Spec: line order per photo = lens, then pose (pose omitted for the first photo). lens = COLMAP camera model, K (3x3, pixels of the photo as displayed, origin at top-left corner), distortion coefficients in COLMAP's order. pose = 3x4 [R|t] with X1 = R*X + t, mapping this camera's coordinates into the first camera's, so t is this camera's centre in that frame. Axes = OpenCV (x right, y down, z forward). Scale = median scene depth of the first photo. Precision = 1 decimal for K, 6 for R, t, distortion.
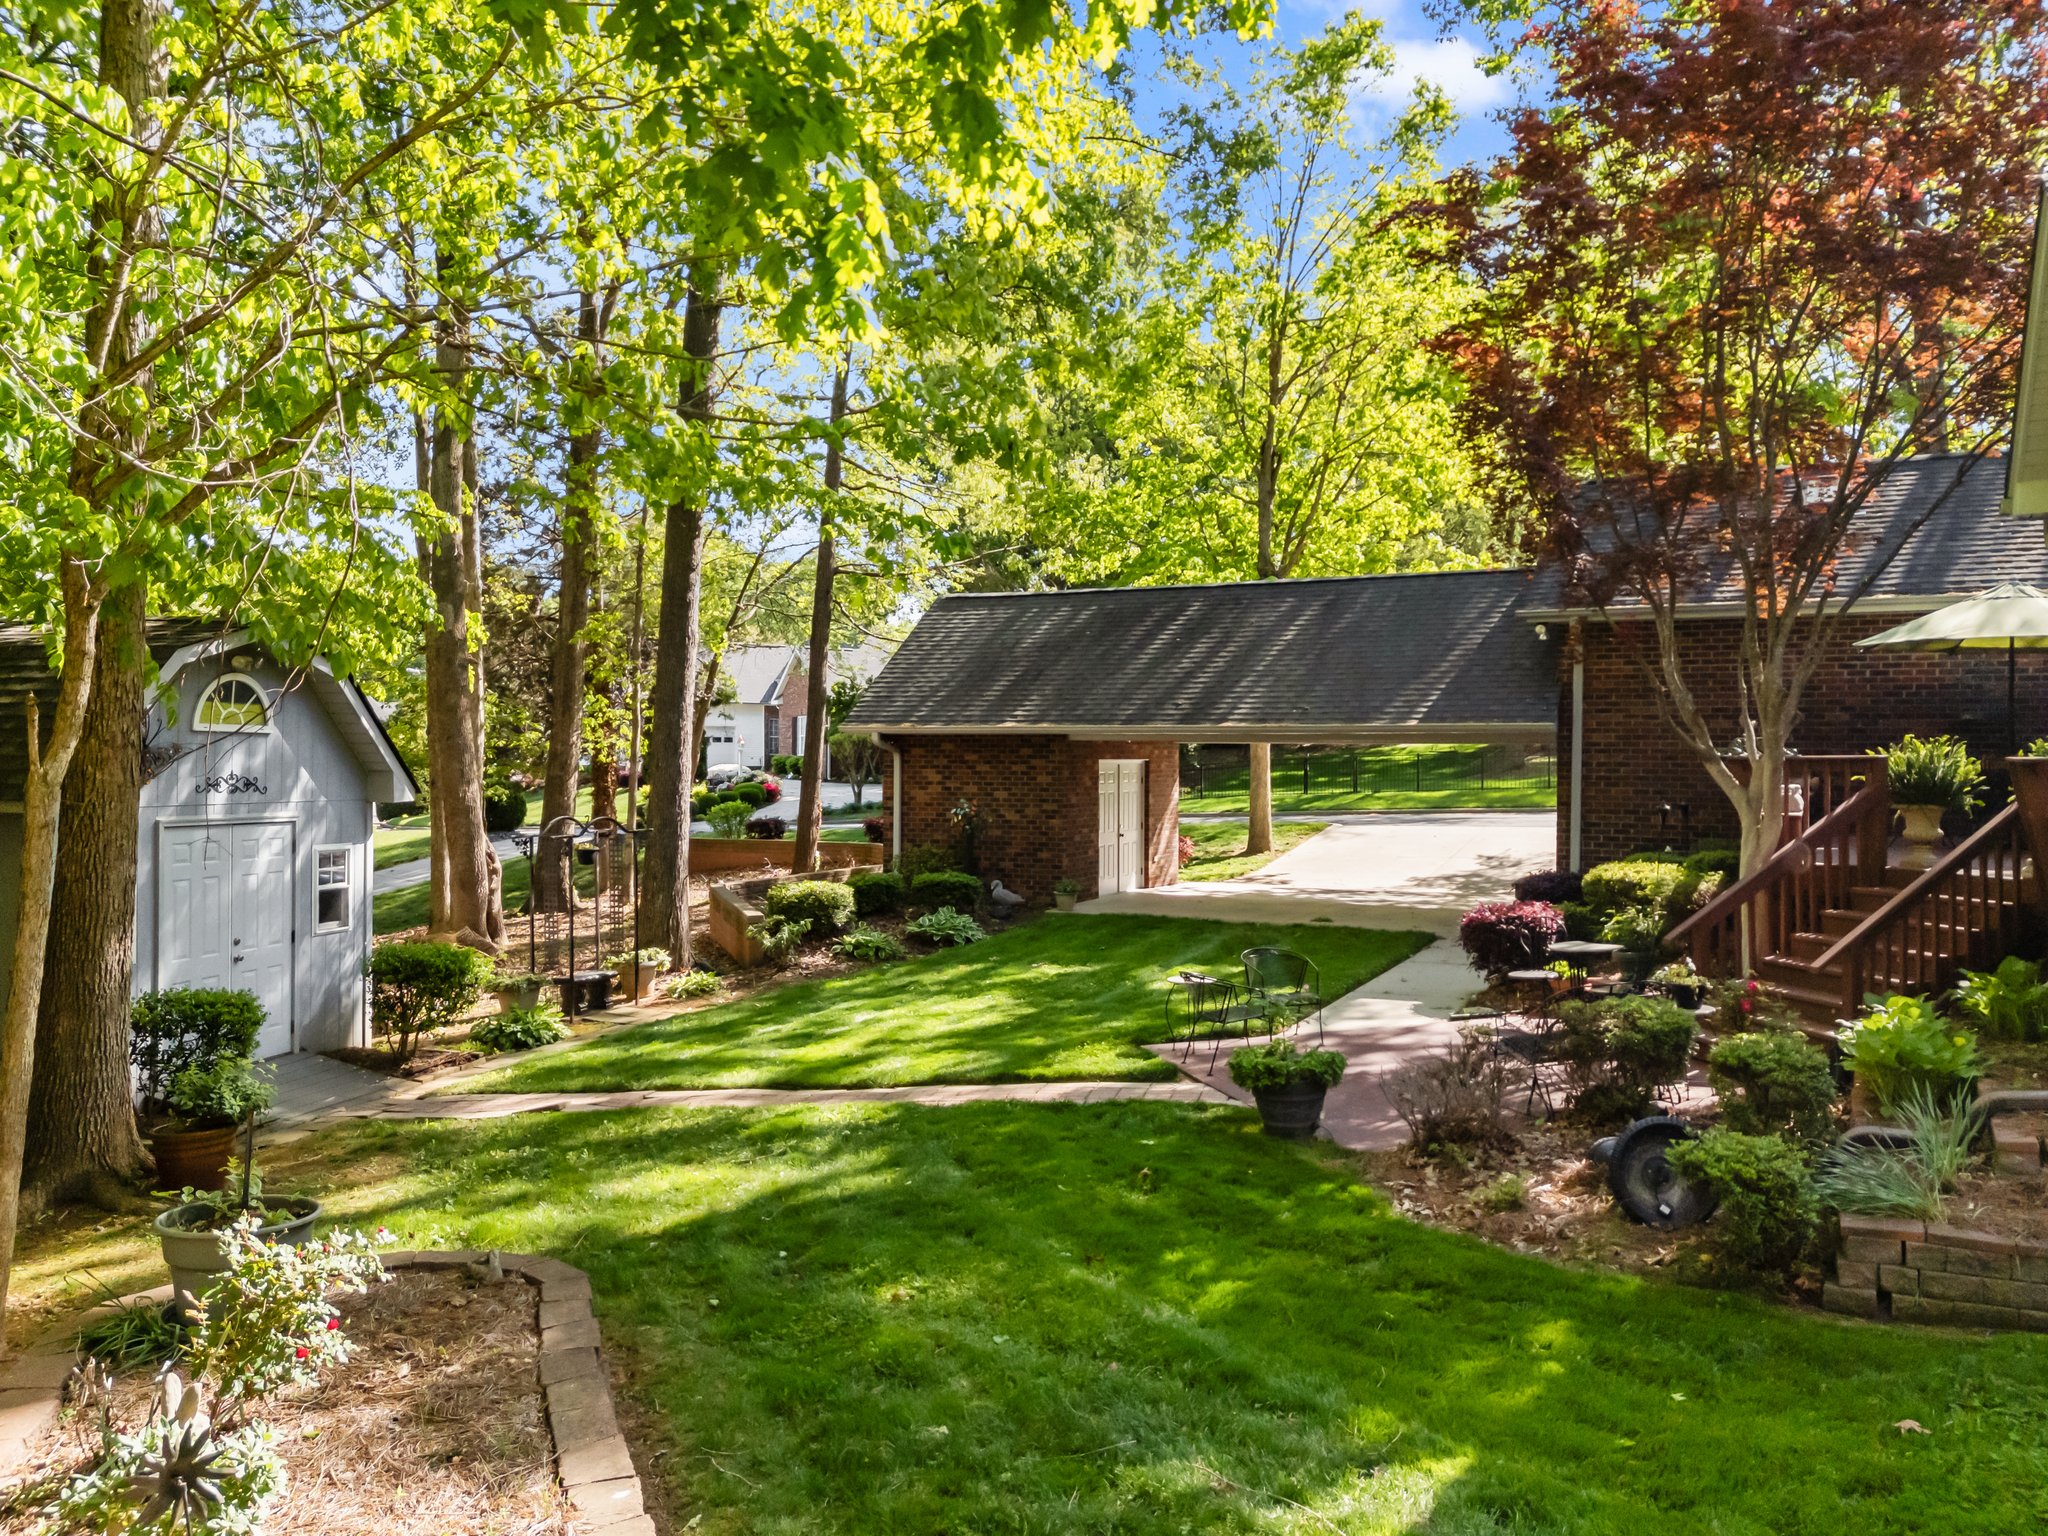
lens RADIAL K [[1506.5, 0, 1019.9], [0, 1506.5, 748.5], [0, 0, 1]] dist [0.095386, -0.074037]
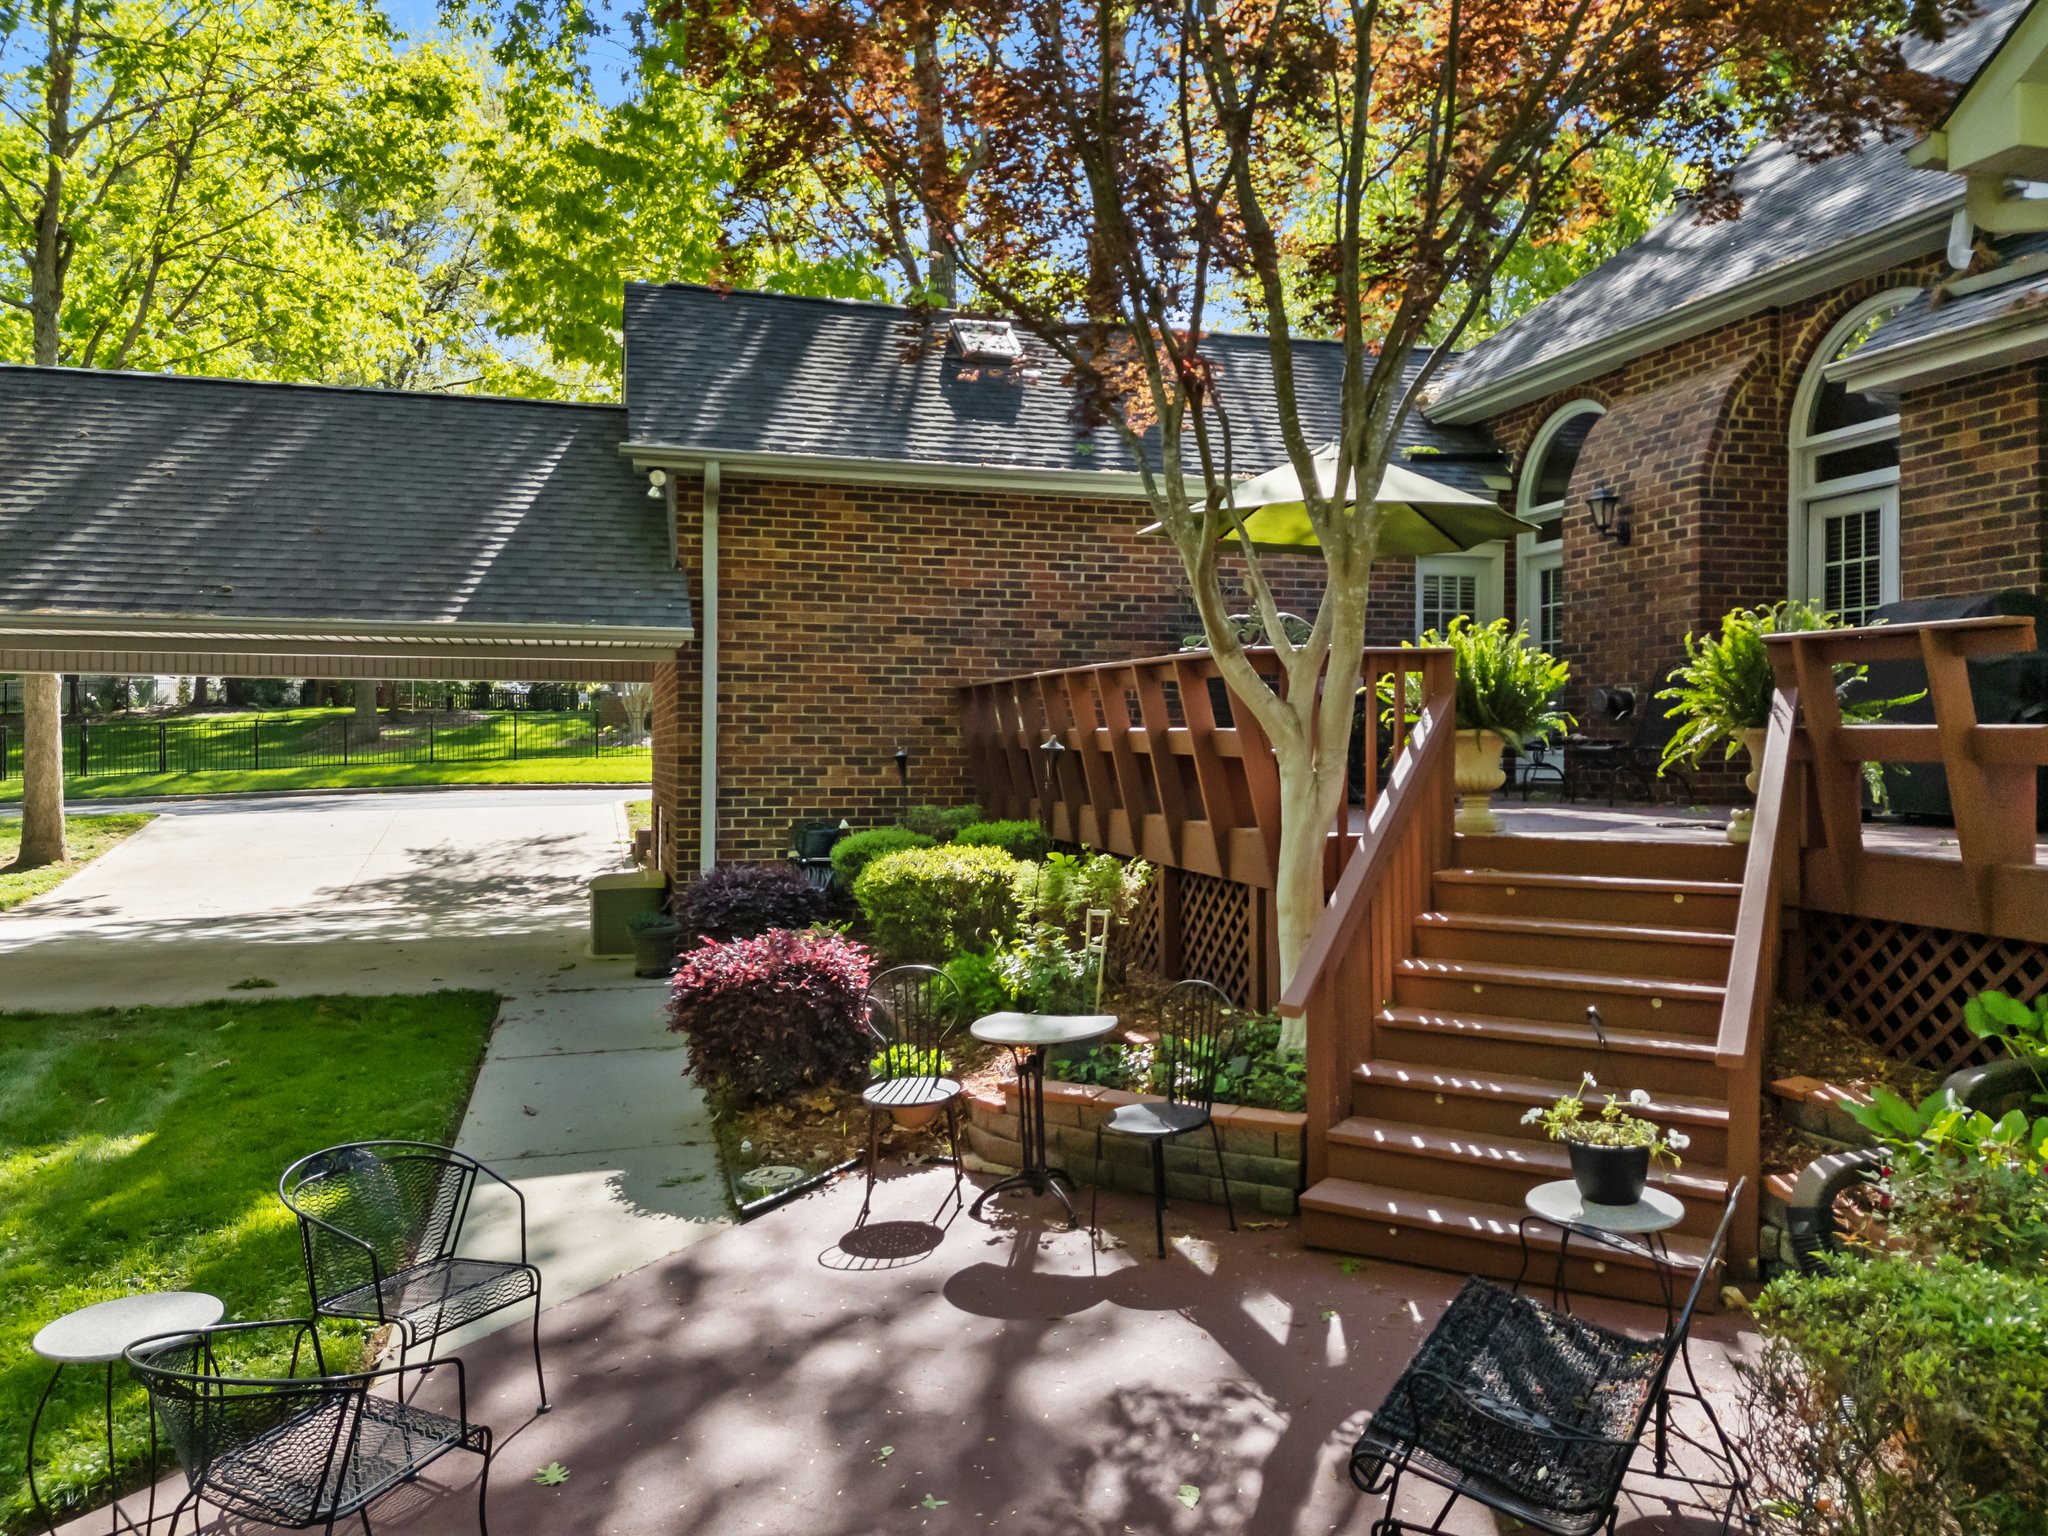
lens RADIAL K [[1506.5, 0, 1019.9], [0, 1506.5, 748.5], [0, 0, 1]] dist [0.095386, -0.074037]
pose [[0.730183, -0.002394, 0.683247, 0.017396], [-0.005098, 0.999947, 0.008952, 0.013625], [-0.683233, -0.010020, 0.730132, 0.253508]]
